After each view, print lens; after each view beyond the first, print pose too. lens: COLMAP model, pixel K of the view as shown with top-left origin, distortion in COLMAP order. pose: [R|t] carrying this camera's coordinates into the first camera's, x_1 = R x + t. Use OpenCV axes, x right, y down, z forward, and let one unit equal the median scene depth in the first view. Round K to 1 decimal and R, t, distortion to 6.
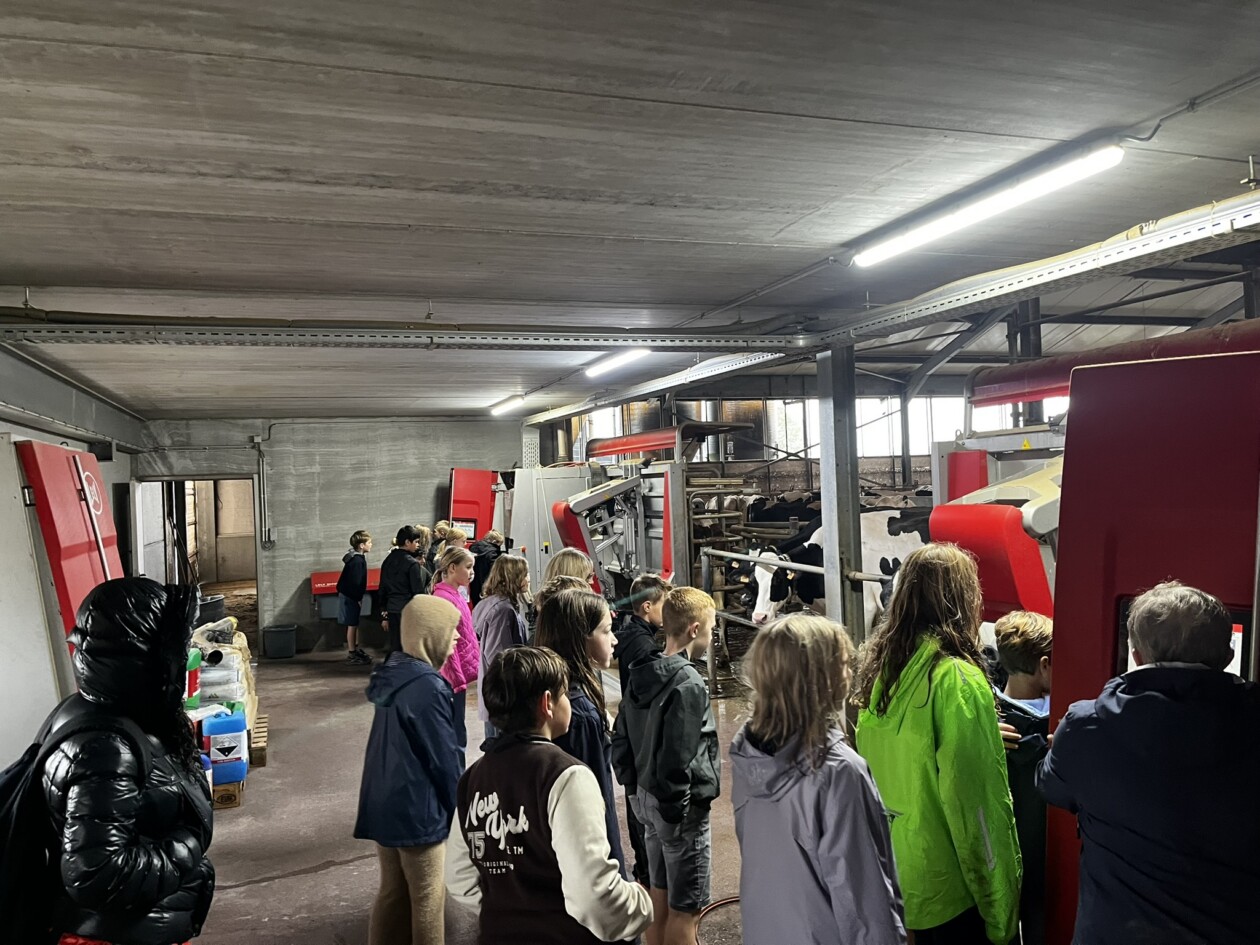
lens RADIAL K [[968.4, 0, 630.0], [0, 968.4, 472.5], [0, 0, 1]] dist [0.033925, -0.003478]
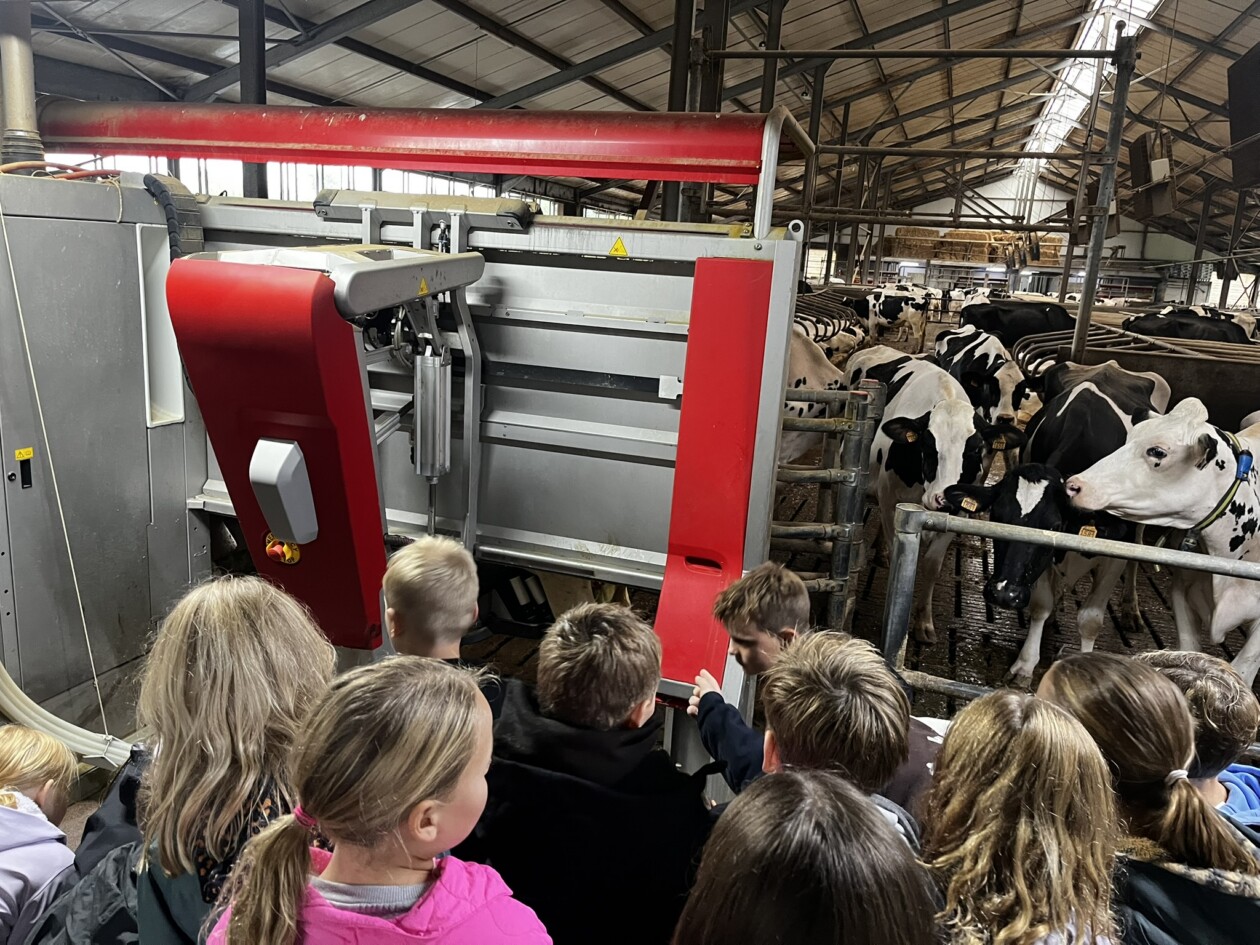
lens RADIAL K [[963.5, 0, 624.5], [0, 963.5, 488.5], [0, 0, 1]] dist [0.030524, -0.000477]
pose [[0.621141, -0.102836, 0.776922, -0.199439], [-0.095715, 0.973977, 0.205443, 0.008450], [-0.777832, -0.201972, 0.595135, 0.693253]]
